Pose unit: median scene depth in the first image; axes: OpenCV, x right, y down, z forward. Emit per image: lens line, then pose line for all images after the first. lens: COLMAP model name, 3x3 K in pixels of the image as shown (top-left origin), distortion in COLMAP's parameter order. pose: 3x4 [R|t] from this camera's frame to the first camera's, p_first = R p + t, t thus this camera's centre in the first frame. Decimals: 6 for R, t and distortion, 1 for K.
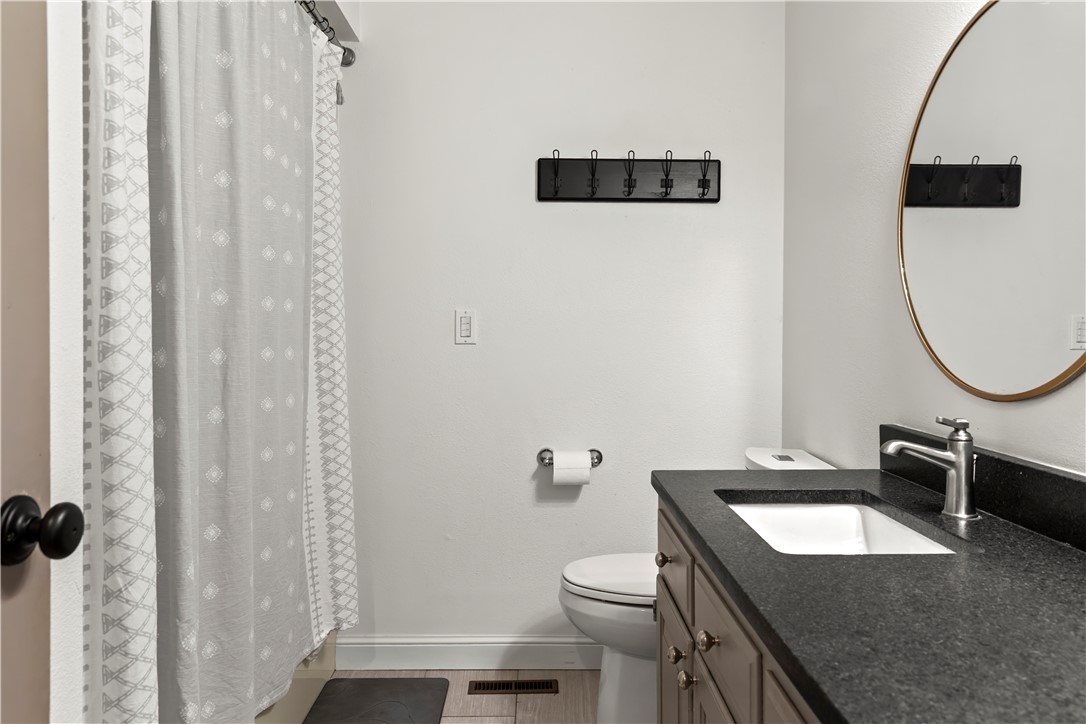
lens RADIAL K [[745.2, 0, 545.4], [0, 745.2, 335.2], [0, 0, 1]] dist [0.005051, 0.000323]
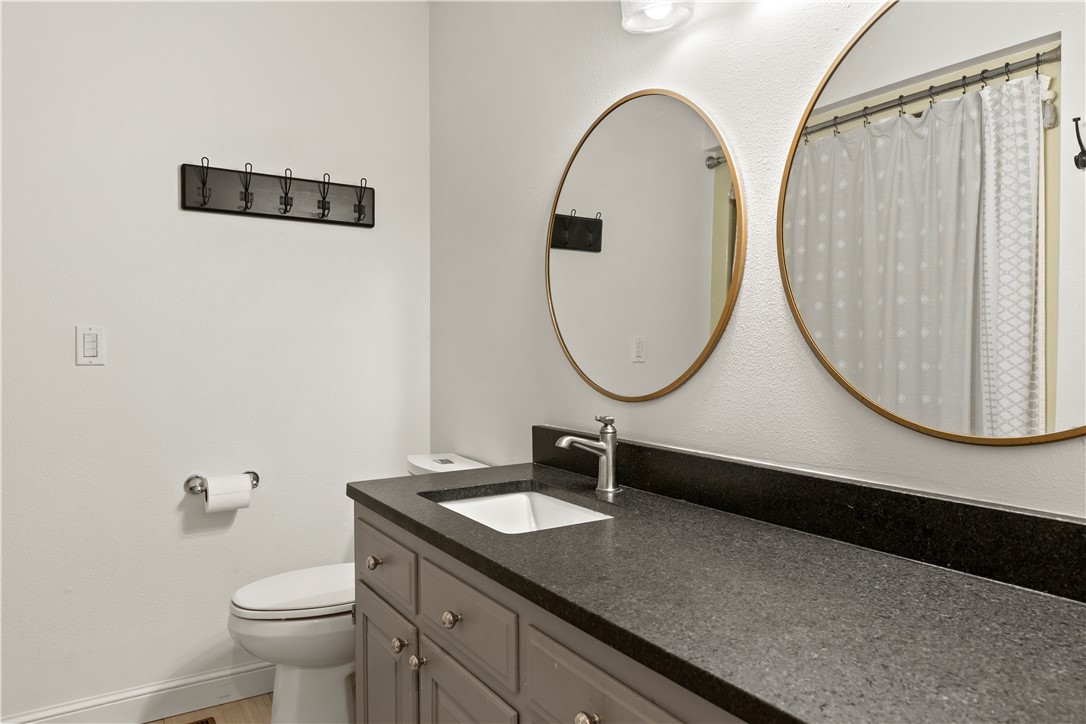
lens RADIAL K [[731.3, 0, 543.0], [0, 731.3, 362.0], [0, 0, 1]] dist [0.005012, 0.001034]
pose [[0.845256, -0.011168, 0.534246, -0.150711], [0.005371, 0.999909, 0.012404, 0.000568], [-0.534335, -0.007615, 0.845238, -0.012777]]
